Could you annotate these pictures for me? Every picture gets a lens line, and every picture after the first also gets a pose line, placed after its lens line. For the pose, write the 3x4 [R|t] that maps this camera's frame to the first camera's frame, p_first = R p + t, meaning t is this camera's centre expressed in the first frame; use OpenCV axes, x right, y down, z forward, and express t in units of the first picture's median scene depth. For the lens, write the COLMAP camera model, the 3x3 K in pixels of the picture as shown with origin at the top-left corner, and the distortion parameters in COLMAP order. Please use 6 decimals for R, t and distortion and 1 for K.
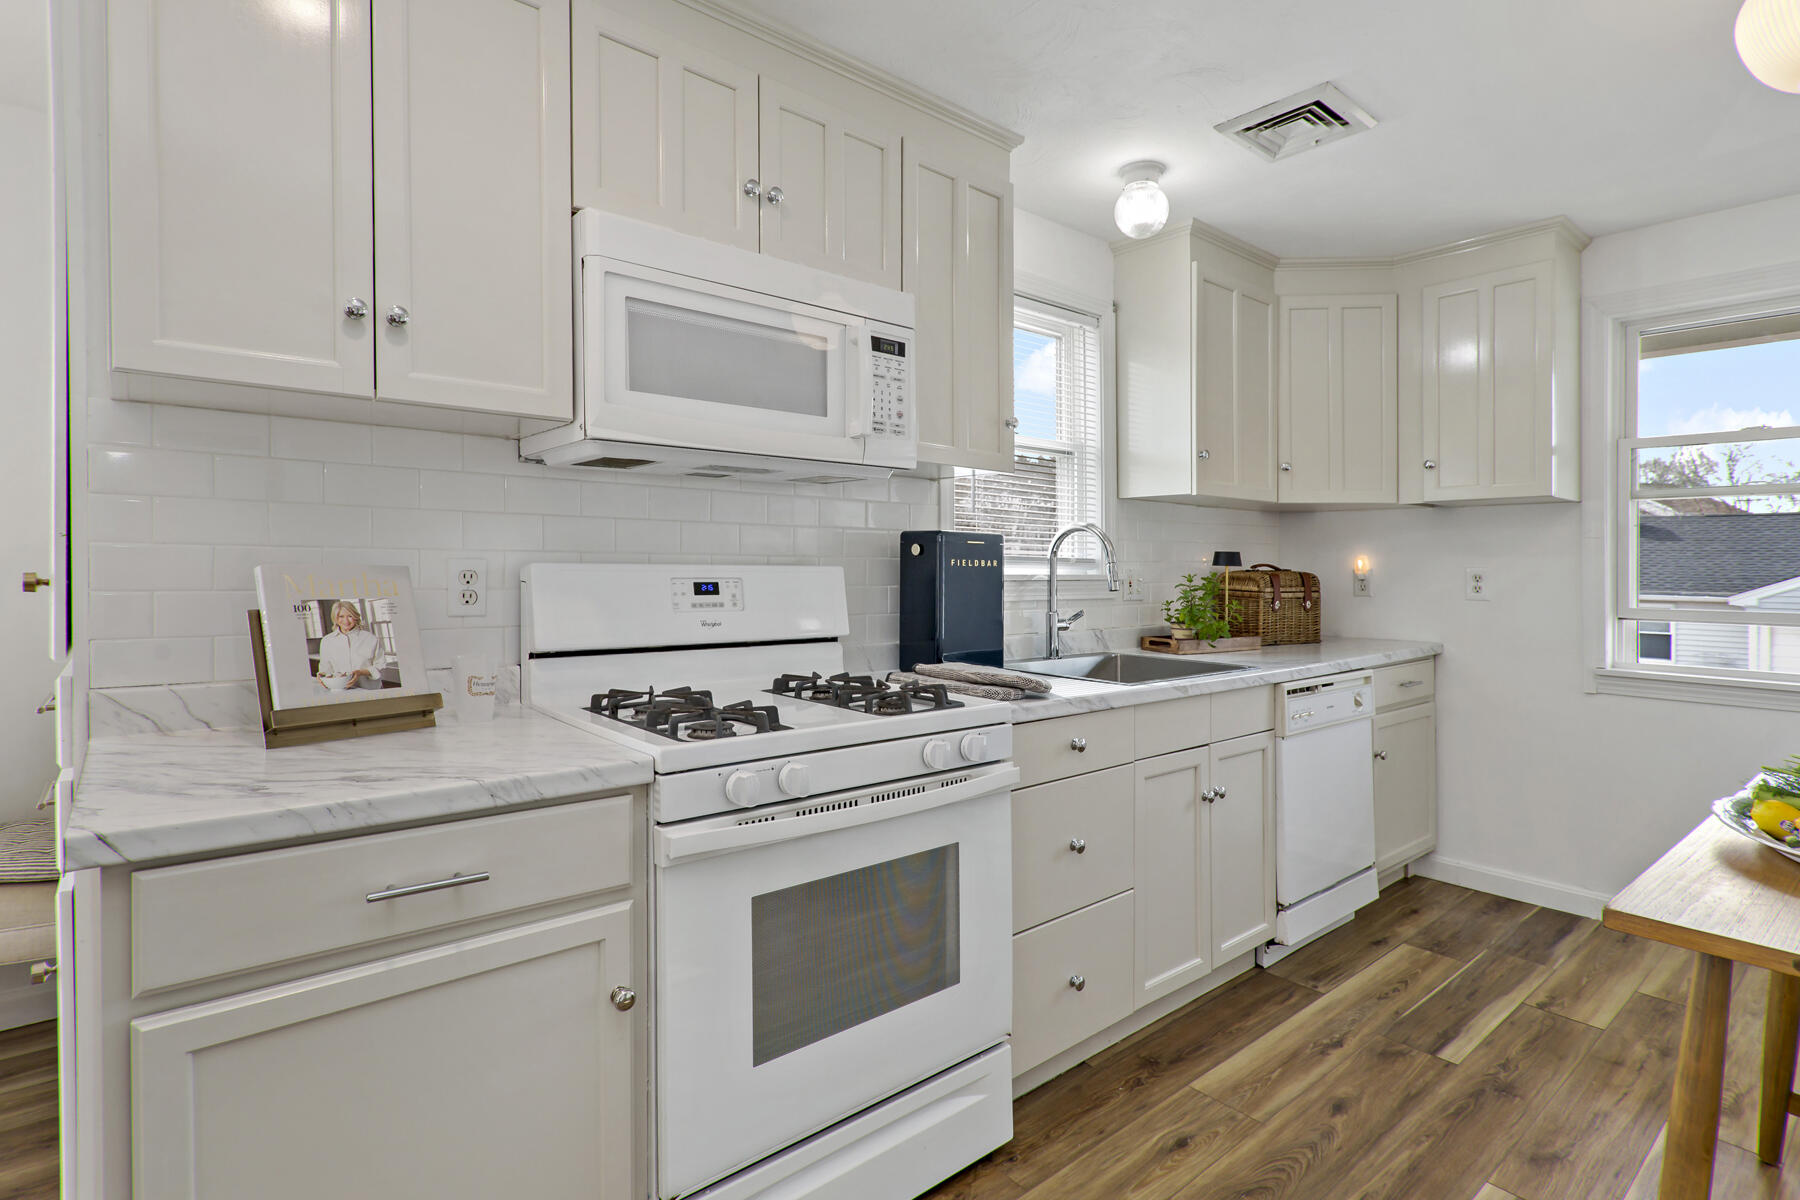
lens RADIAL K [[906.6, 0, 859.8], [0, 906.6, 564.0], [0, 0, 1]] dist [-0.012926, 0.001233]
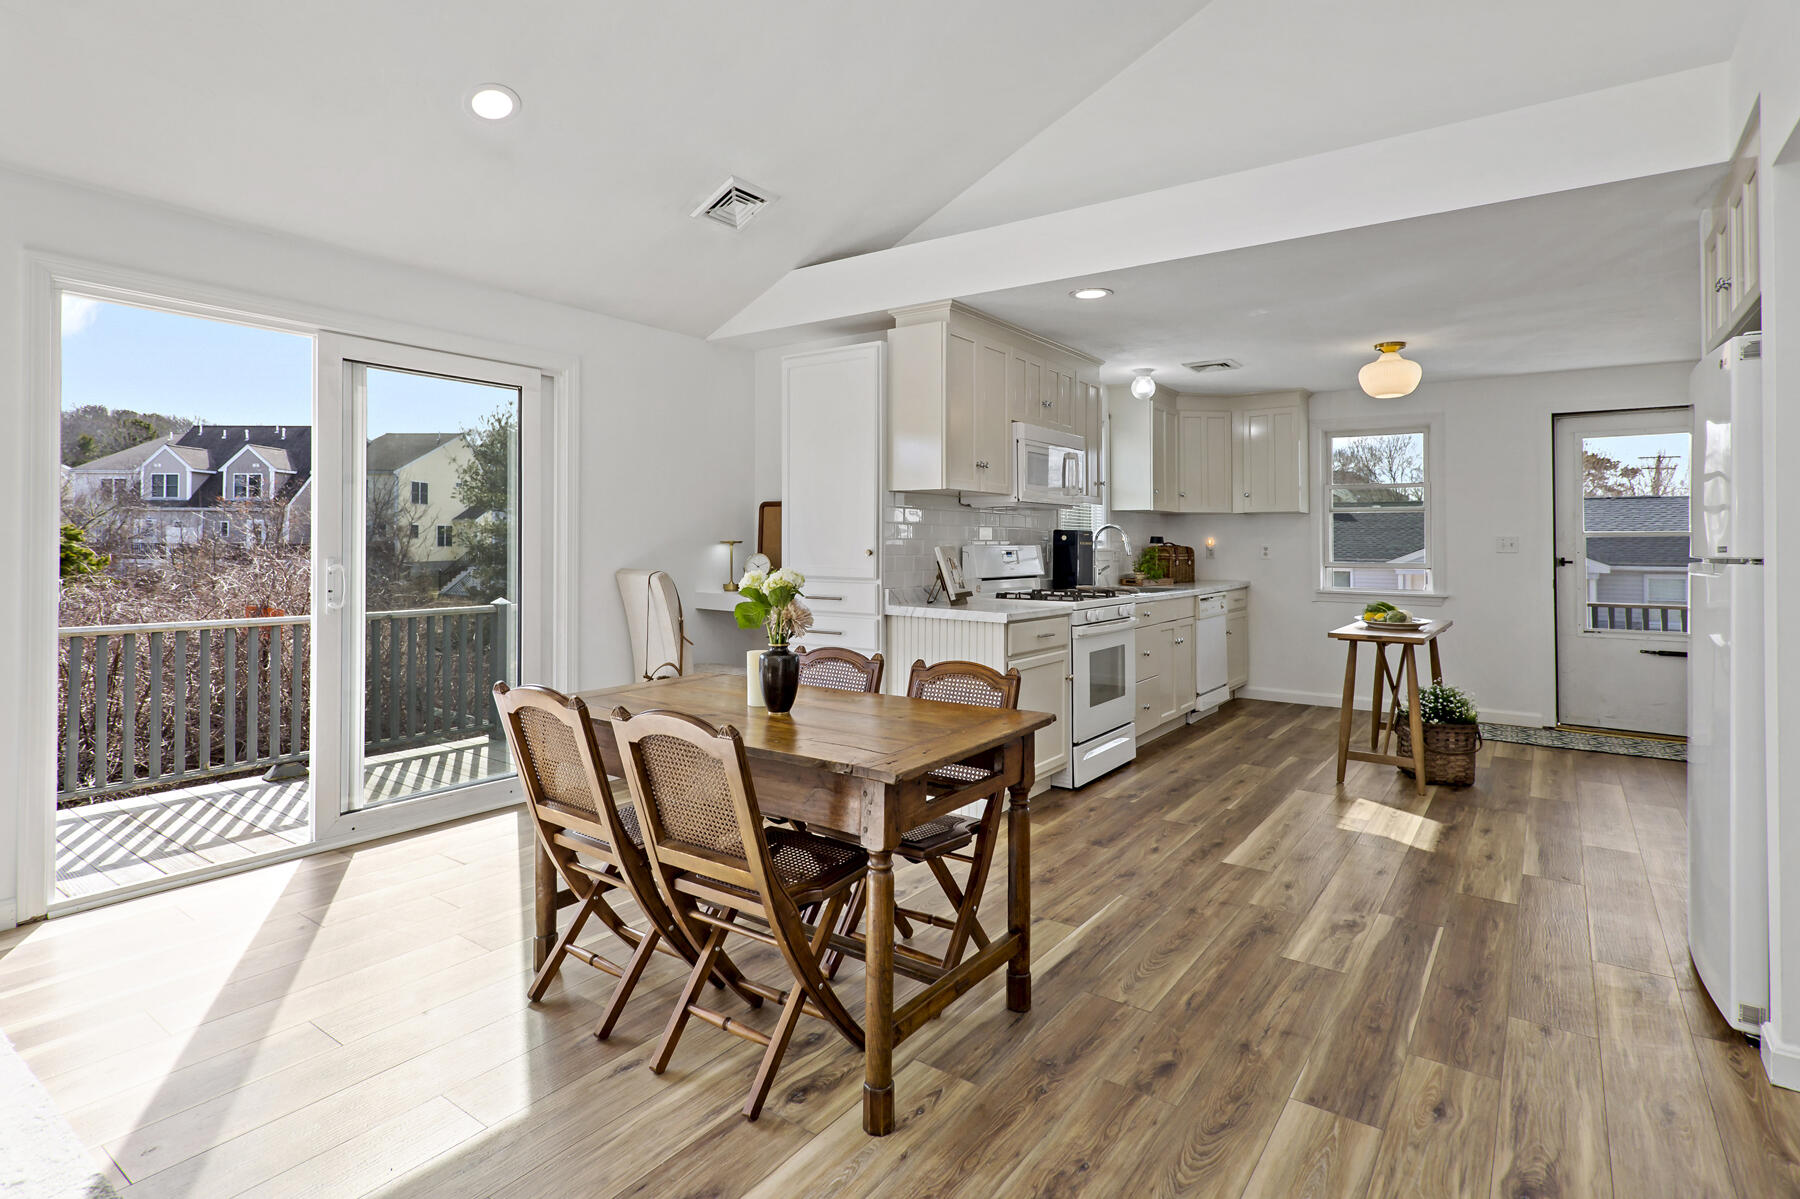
lens RADIAL K [[906.6, 0, 835.8], [0, 906.6, 527.8], [0, 0, 1]] dist [-0.012926, 0.001233]
pose [[0.977626, 0.000508, 0.210352, -0.995084], [0.001885, 0.999936, -0.011173, -0.016302], [-0.210344, 0.011320, 0.977562, -1.143550]]
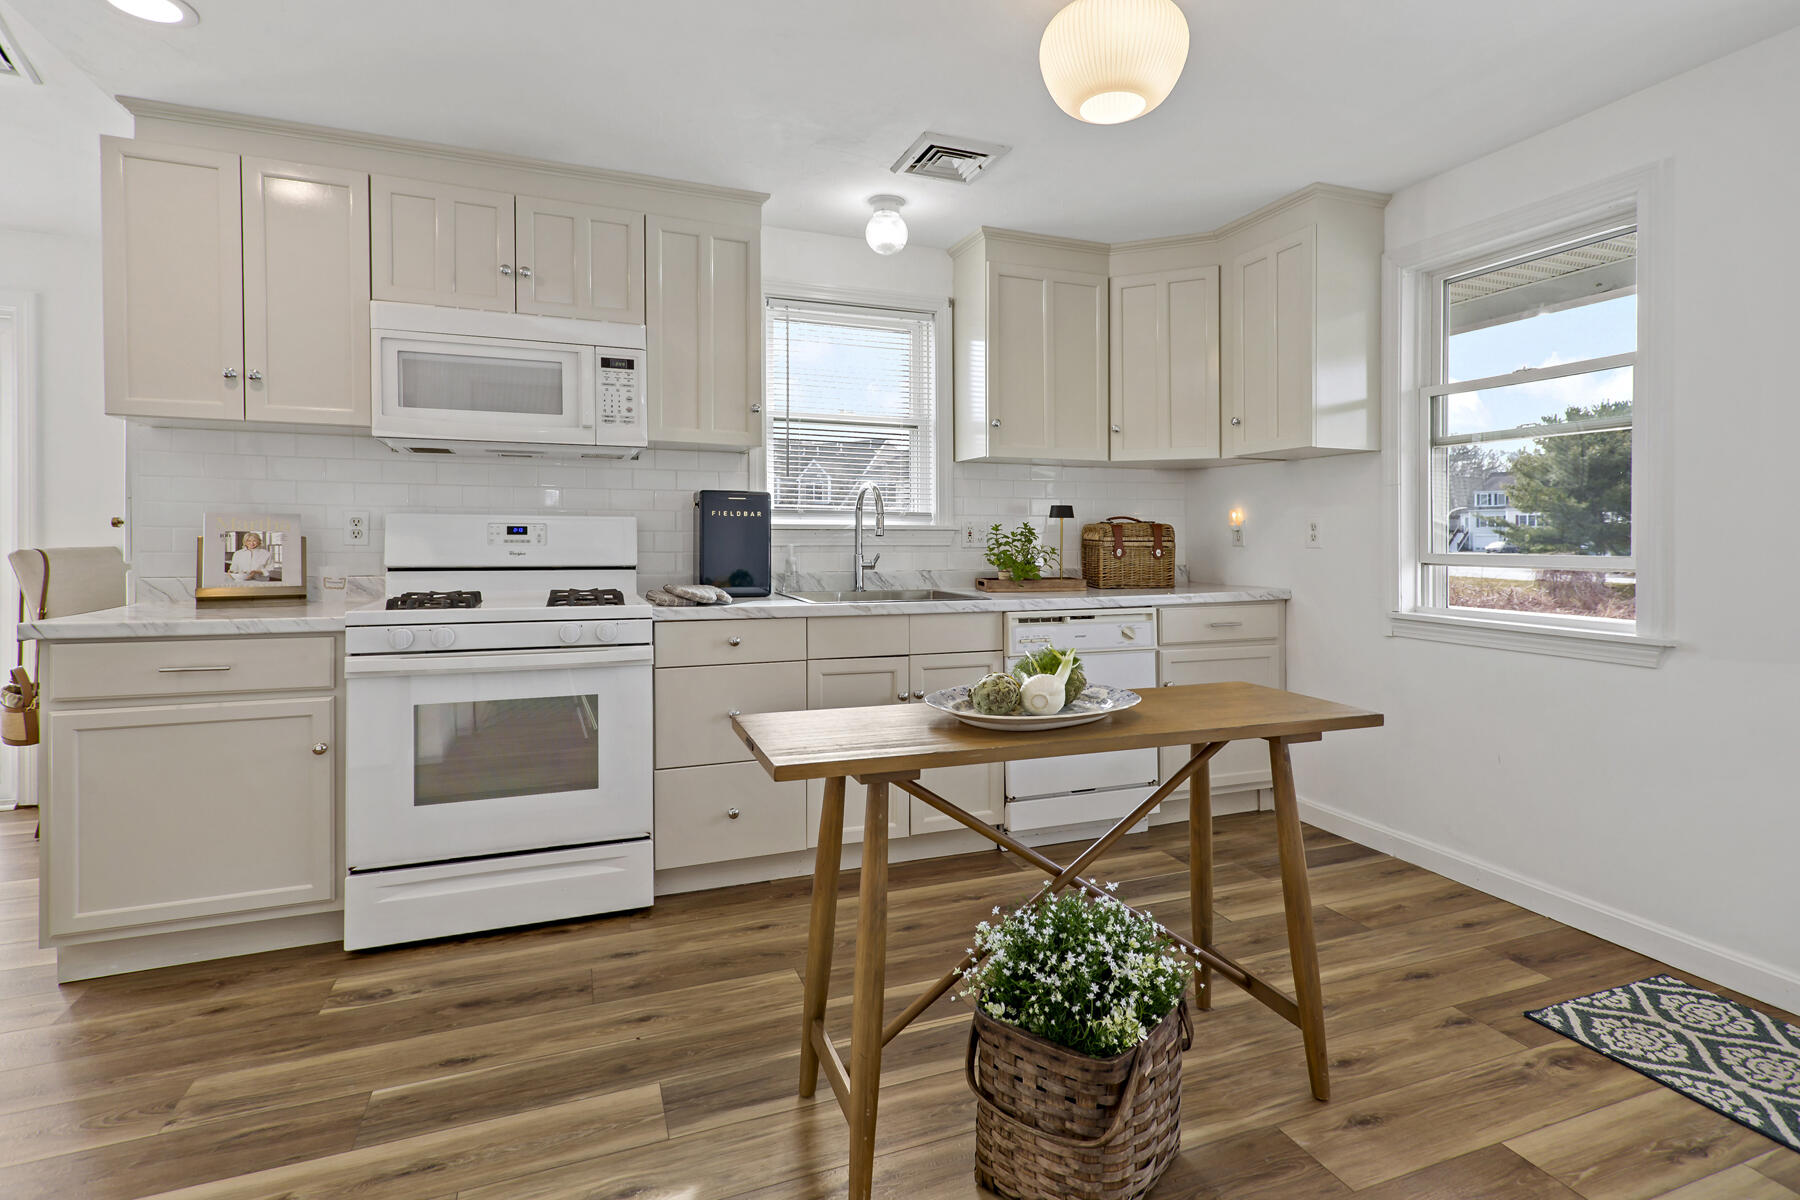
lens RADIAL K [[906.6, 0, 951.0], [0, 906.6, 536.8], [0, 0, 1]] dist [-0.012926, 0.001233]
pose [[0.951488, -0.004866, -0.307646, 0.847988], [0.004419, 0.999988, -0.002148, 0.037900], [0.307653, 0.000684, 0.951498, -0.186159]]
